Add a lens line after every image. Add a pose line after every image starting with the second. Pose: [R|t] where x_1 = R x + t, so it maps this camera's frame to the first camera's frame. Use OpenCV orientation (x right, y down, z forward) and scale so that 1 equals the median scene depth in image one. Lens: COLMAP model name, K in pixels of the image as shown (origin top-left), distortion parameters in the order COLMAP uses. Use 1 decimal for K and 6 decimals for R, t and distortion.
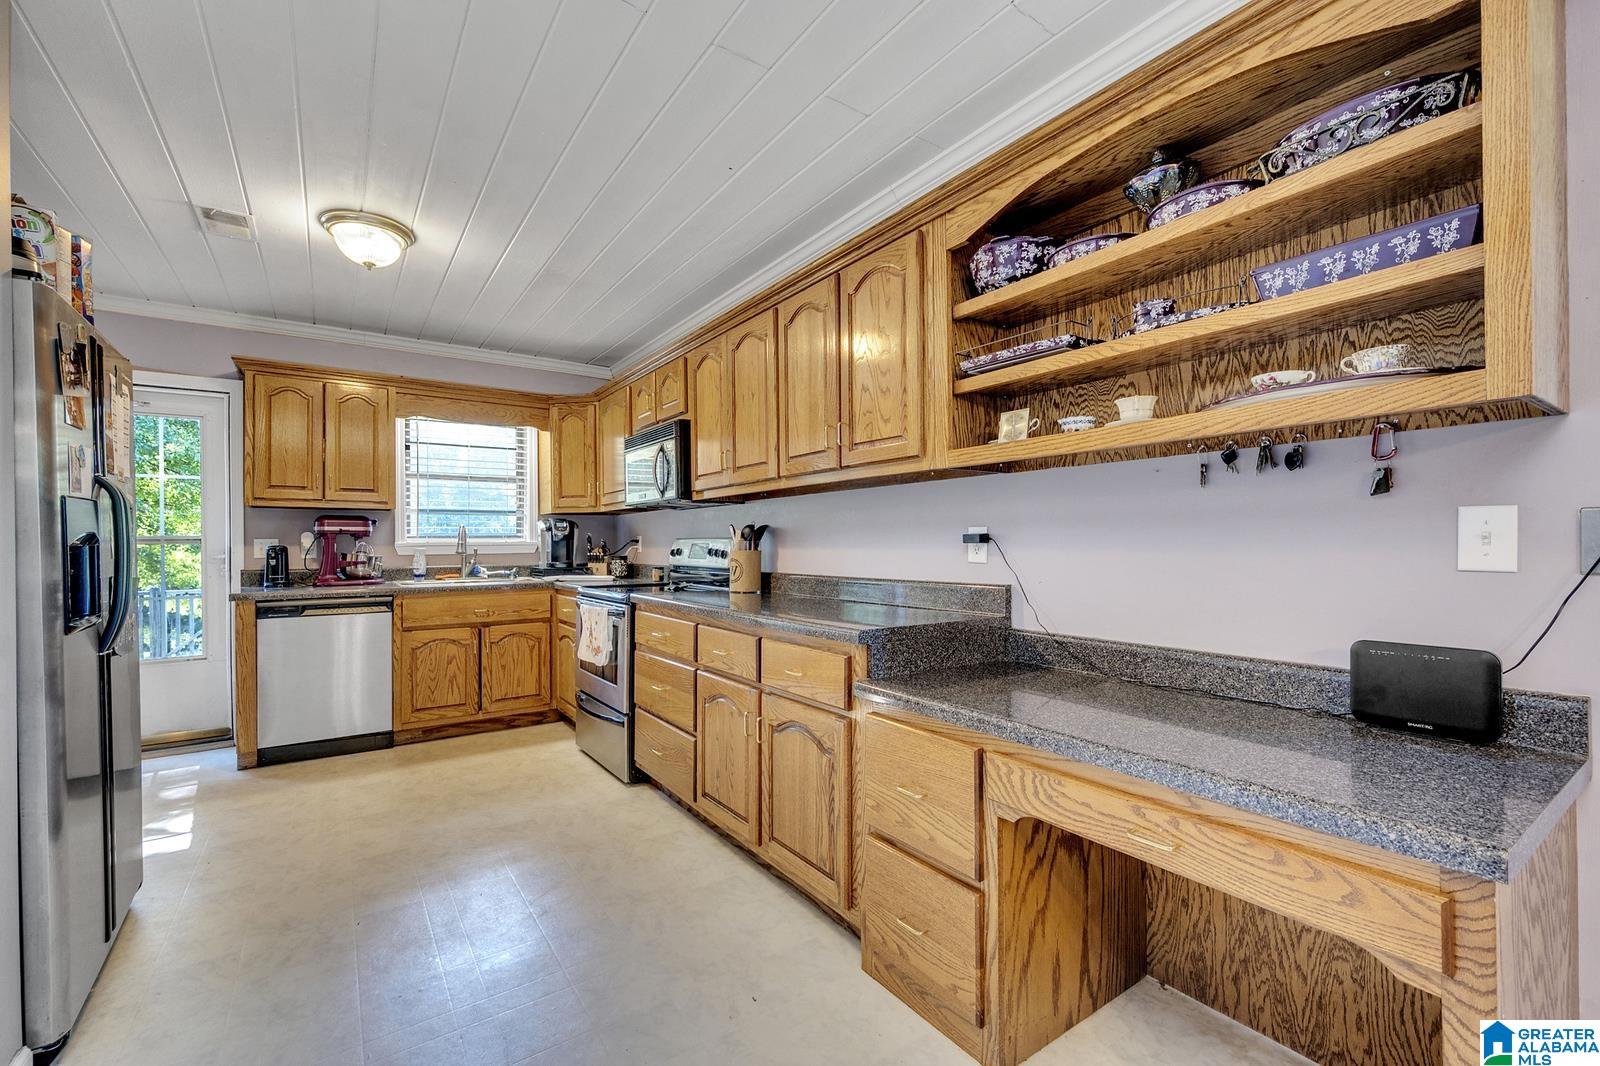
lens RADIAL K [[664.8, 0, 811.1], [0, 664.8, 533.8], [0, 0, 1]] dist [0.020295, 0.000009]
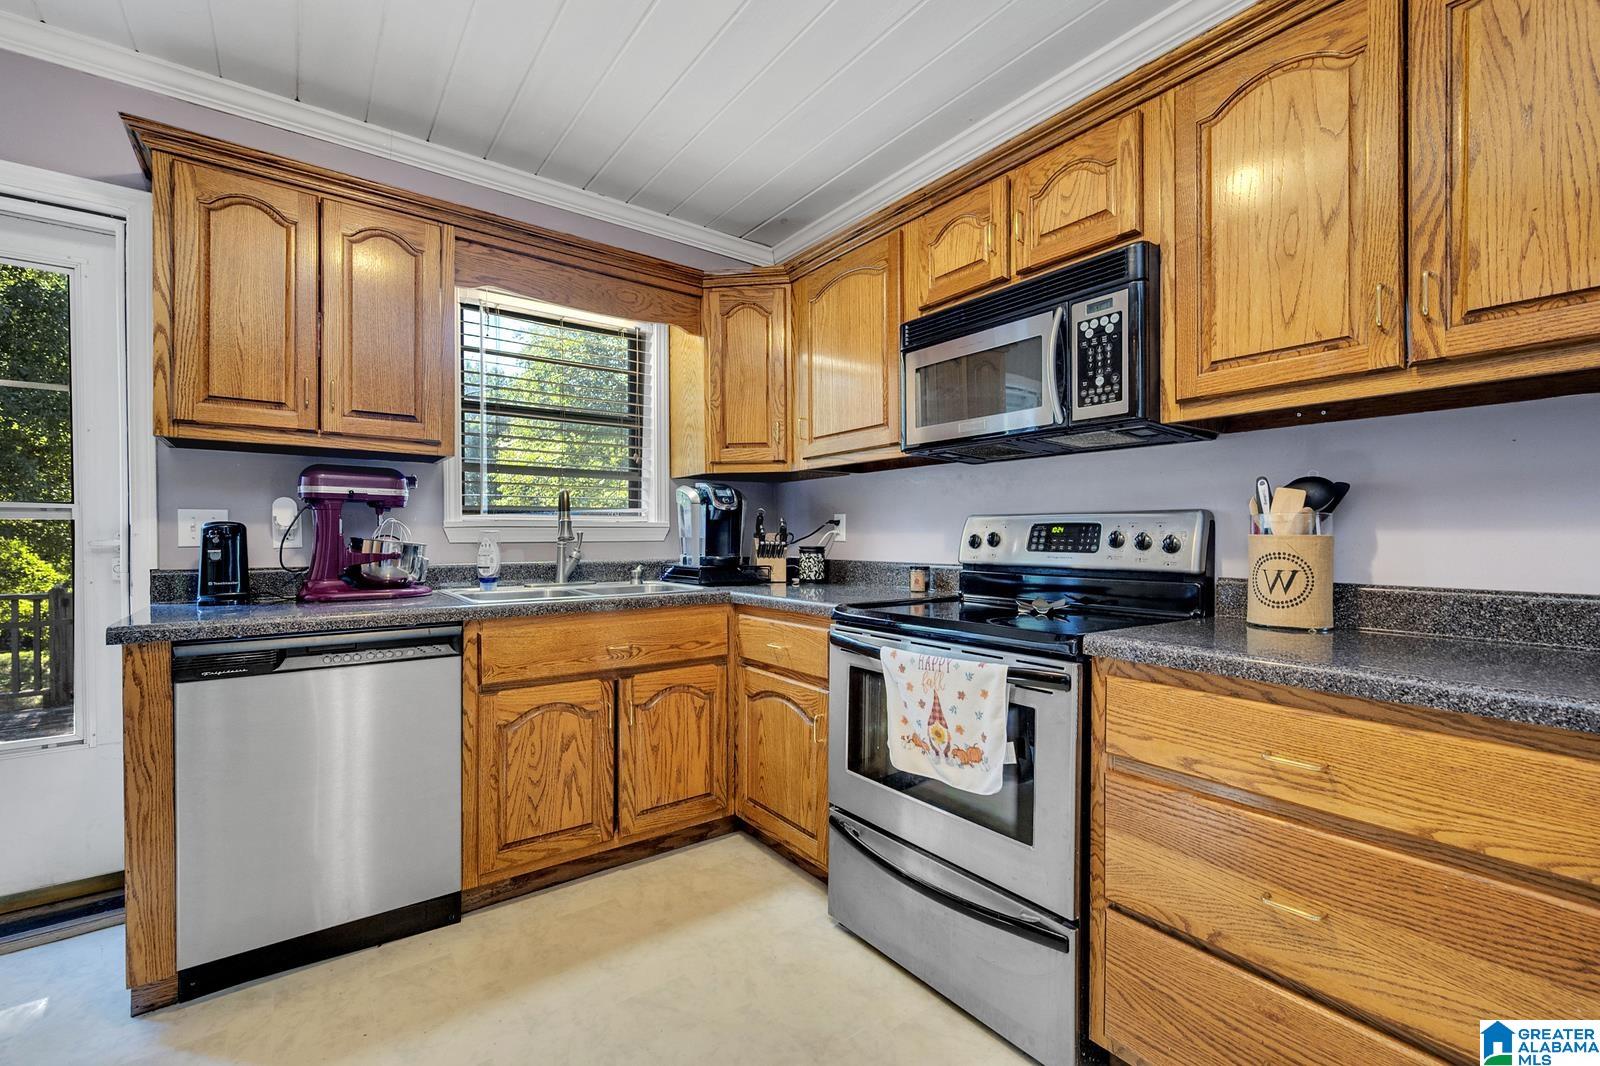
lens RADIAL K [[630.2, 0, 800.0], [0, 630.2, 533.0], [0, 0, 1]] dist [0.001667, 0.000237]
pose [[0.998406, 0.006550, 0.056051, -0.383659], [-0.007062, 0.999935, 0.008937, 0.018530], [-0.055989, -0.009318, 0.998388, 0.496937]]
